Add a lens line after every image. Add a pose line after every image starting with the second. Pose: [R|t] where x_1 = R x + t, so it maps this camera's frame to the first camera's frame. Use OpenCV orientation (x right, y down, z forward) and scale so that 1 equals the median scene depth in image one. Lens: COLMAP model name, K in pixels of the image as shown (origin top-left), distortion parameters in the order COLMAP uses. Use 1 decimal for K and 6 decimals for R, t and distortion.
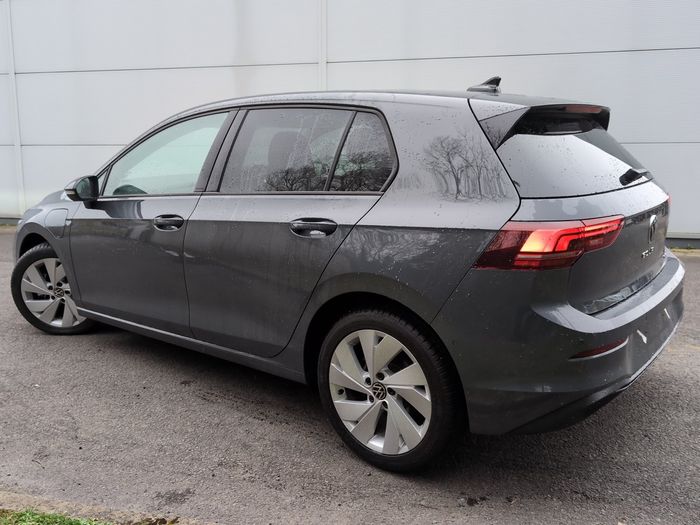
lens RADIAL K [[588.4, 0, 350.3], [0, 588.4, 262.5], [0, 0, 1]] dist [0.016358, -0.008138]
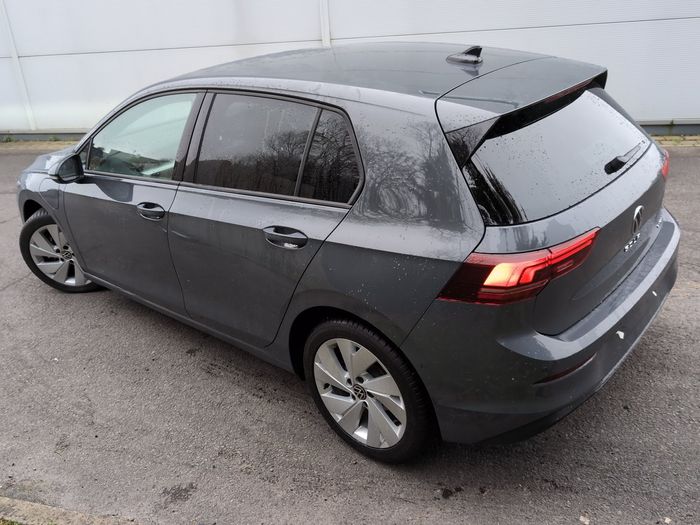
lens RADIAL K [[588.4, 0, 350.5], [0, 588.4, 259.0], [0, 0, 1]] dist [0.016358, -0.008138]
pose [[0.996818, -0.049532, -0.062457, 0.106193], [0.062709, 0.970976, 0.230810, -0.245874], [0.049212, -0.233992, 0.970992, 0.036615]]
